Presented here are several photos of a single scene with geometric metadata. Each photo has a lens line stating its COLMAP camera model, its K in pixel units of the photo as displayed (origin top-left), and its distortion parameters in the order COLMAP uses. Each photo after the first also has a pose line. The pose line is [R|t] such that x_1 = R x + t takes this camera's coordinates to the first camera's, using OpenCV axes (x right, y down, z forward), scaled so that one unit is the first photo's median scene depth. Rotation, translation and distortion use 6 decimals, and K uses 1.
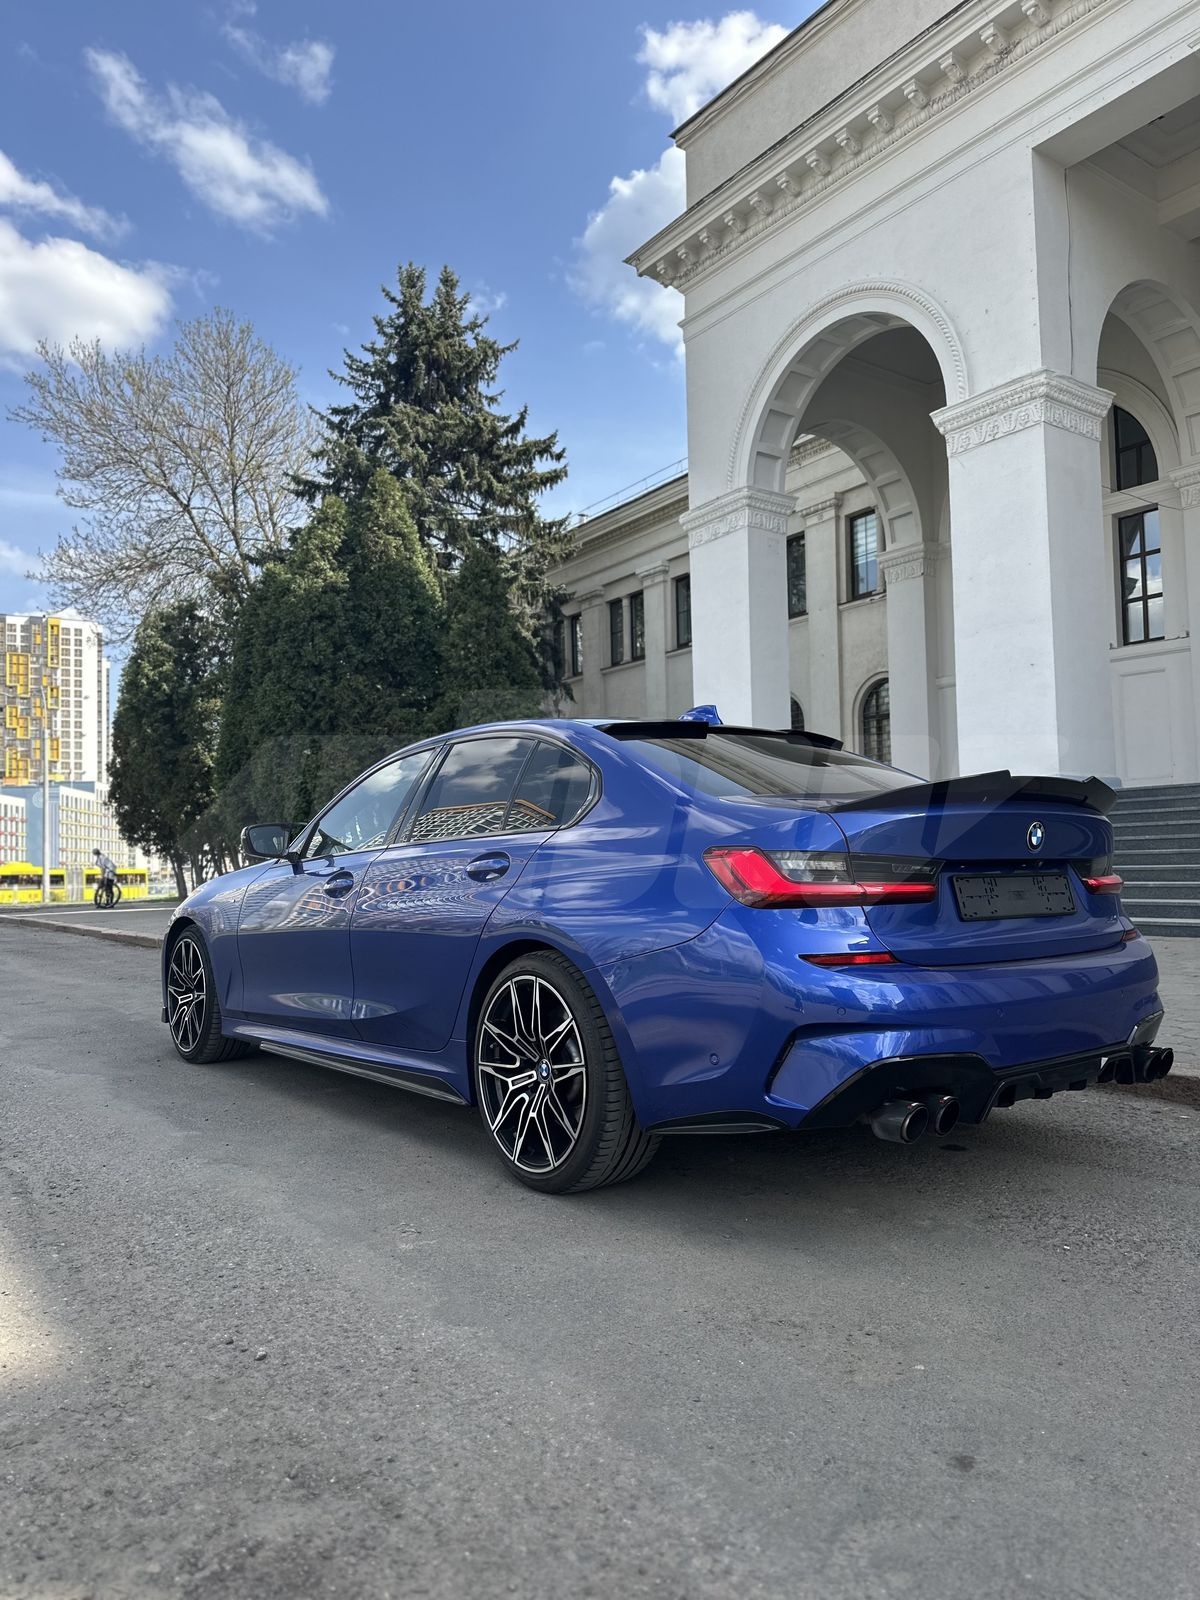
lens RADIAL K [[1110.5, 0, 600.0], [0, 1110.5, 800.0], [0, 0, 1]] dist [-0.001160, -0.000786]
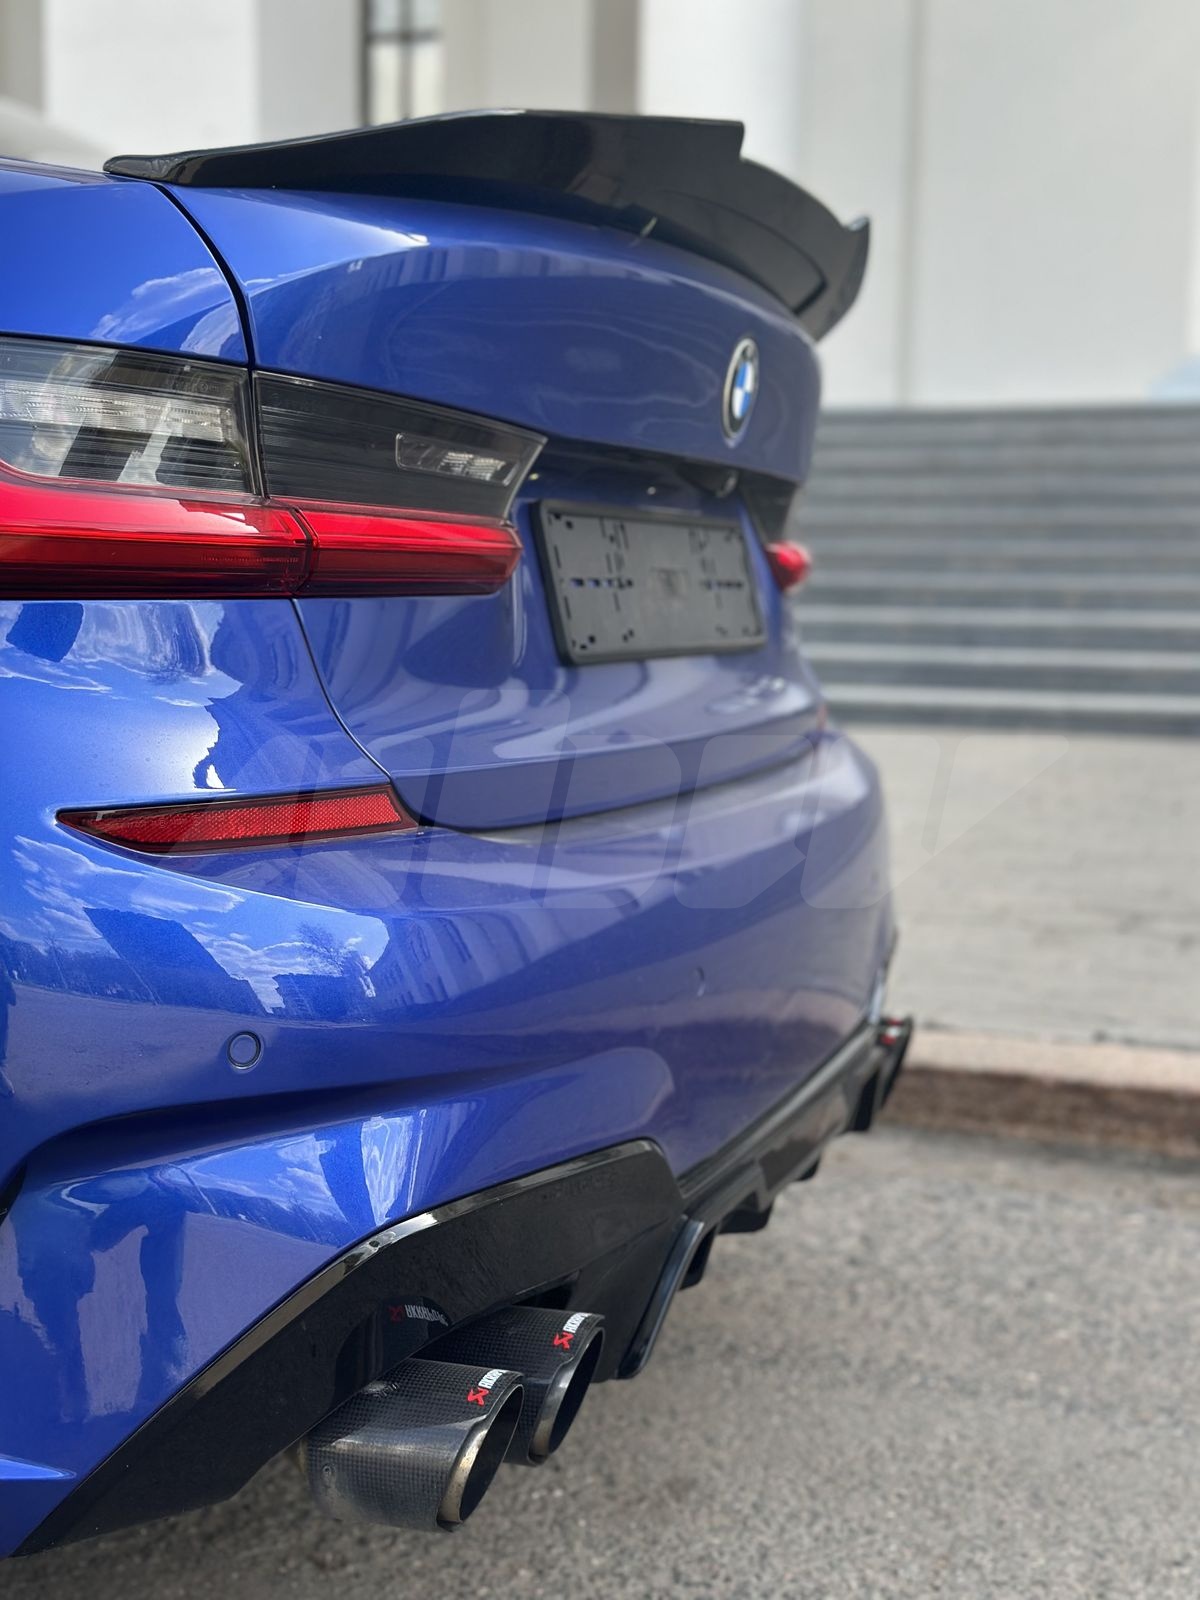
lens RADIAL K [[2225.2, 0, 600.0], [0, 2225.2, 800.0], [0, 0, 1]] dist [0.137171, -0.099914]
pose [[0.837407, -0.019647, 0.546227, 0.024415], [-0.068389, 0.987734, 0.140373, 0.061946], [-0.542285, -0.154905, 0.825791, 0.509903]]
